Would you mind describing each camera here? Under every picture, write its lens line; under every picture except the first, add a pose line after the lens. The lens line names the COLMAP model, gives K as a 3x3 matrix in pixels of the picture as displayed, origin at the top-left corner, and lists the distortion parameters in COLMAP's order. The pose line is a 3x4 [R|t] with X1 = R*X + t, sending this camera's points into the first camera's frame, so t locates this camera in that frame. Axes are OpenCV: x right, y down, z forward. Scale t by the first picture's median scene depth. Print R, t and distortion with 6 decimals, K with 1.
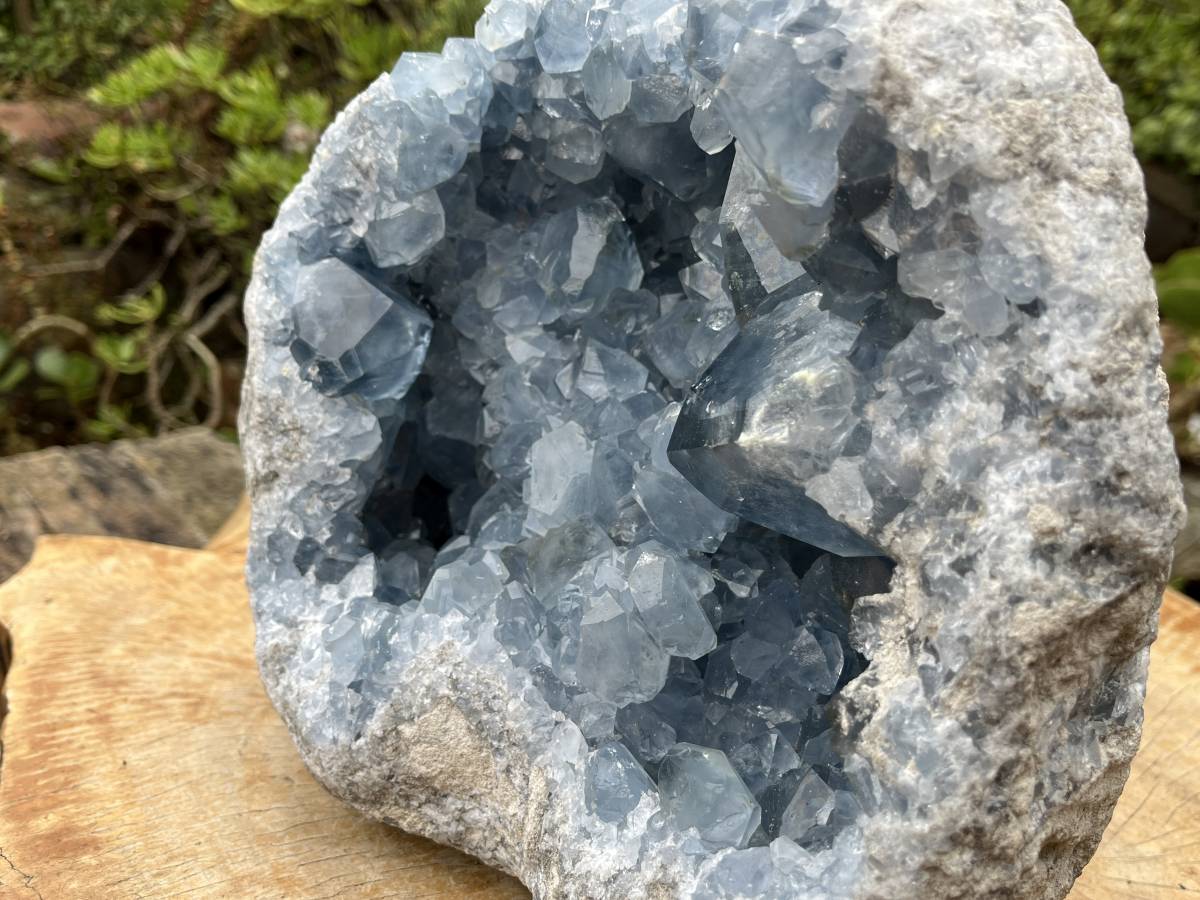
lens RADIAL K [[1023.3, 0, 605.5], [0, 1023.3, 456.9], [0, 0, 1]] dist [0.004367, -0.021159]
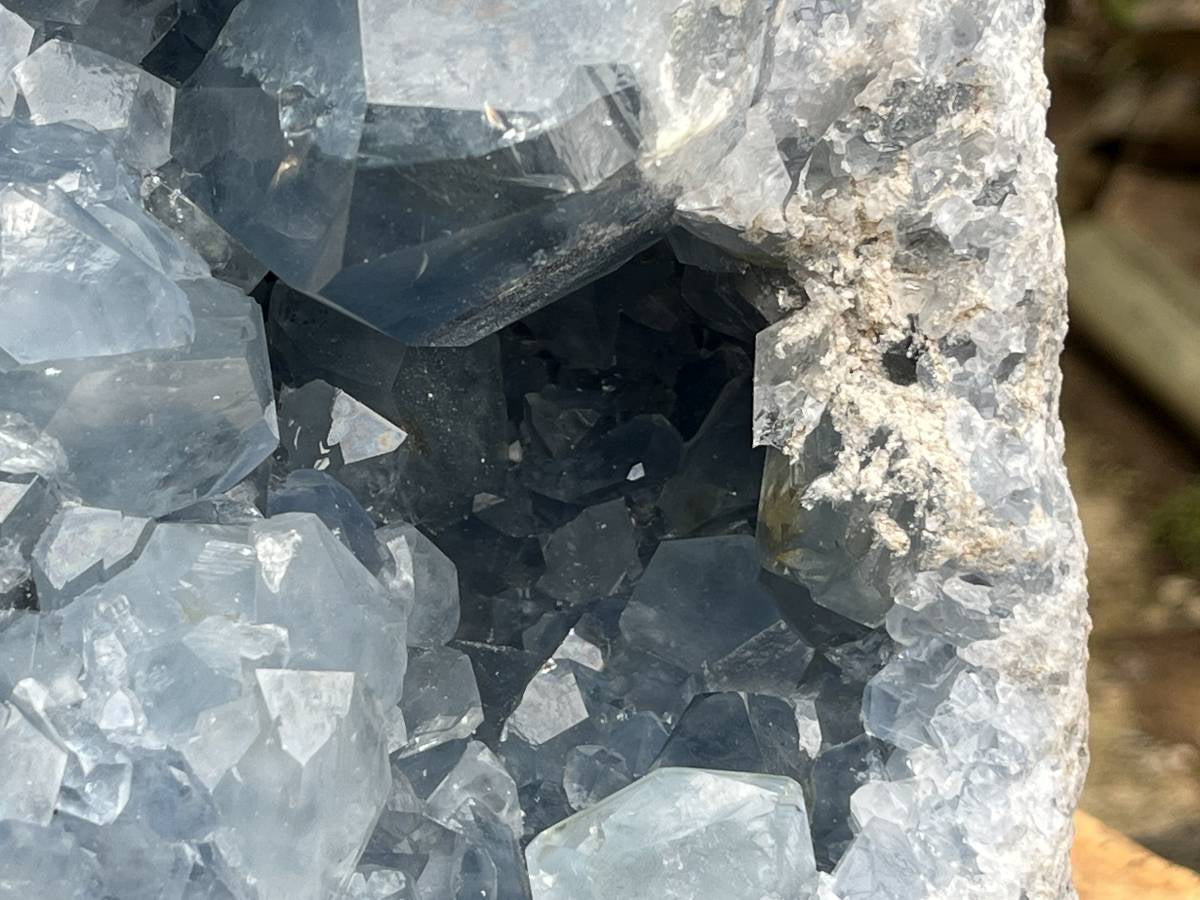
lens RADIAL K [[2965.7, 0, 604.8], [0, 2965.7, 454.6], [0, 0, 1]] dist [0.114432, 0.000000]
pose [[0.120764, -0.398839, 0.909035, -0.870046], [0.226954, 0.902575, 0.365854, -0.291829], [-0.966389, 0.162127, 0.199517, 0.552532]]
